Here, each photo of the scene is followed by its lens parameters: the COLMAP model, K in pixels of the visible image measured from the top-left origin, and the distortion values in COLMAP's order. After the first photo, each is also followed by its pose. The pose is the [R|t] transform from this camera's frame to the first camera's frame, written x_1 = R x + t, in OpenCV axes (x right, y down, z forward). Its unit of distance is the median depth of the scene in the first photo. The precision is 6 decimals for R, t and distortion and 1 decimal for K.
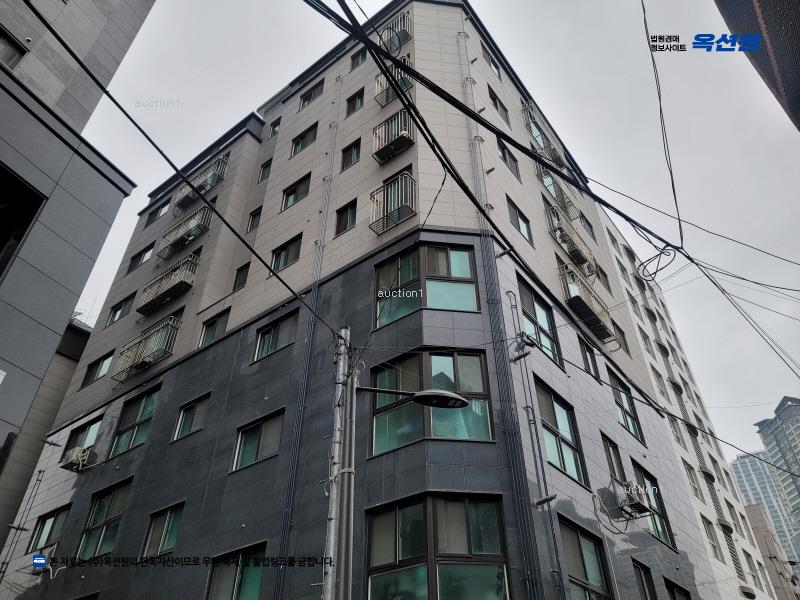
lens RADIAL K [[592.3, 0, 402.1], [0, 592.3, 299.2], [0, 0, 1]] dist [0.037653, -0.003974]
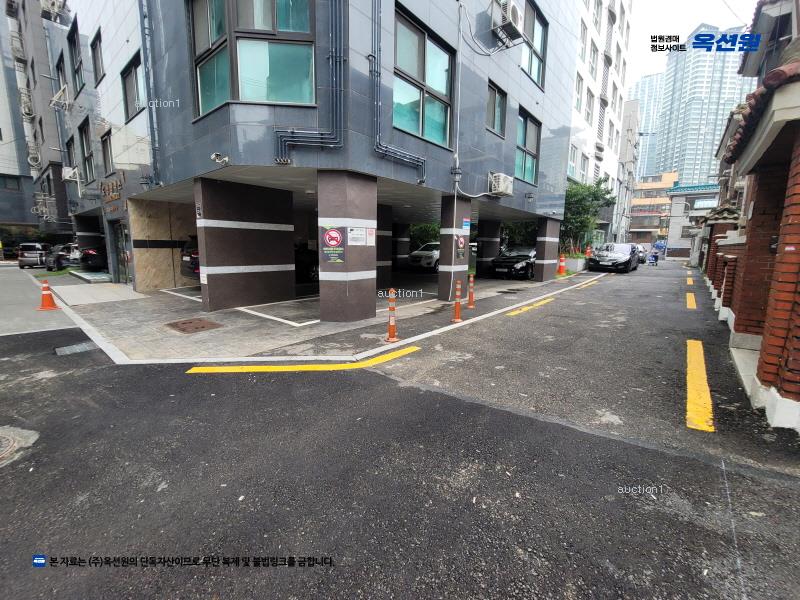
lens RADIAL K [[329.9, 0, 398.8], [0, 329.9, 296.5], [0, 0, 1]] dist [-0.002525, 0.000071]
pose [[0.998010, 0.025367, -0.057722, 0.128181], [0.025161, 0.679198, 0.733523, 0.123528], [0.057812, -0.733516, 0.677209, 0.131842]]
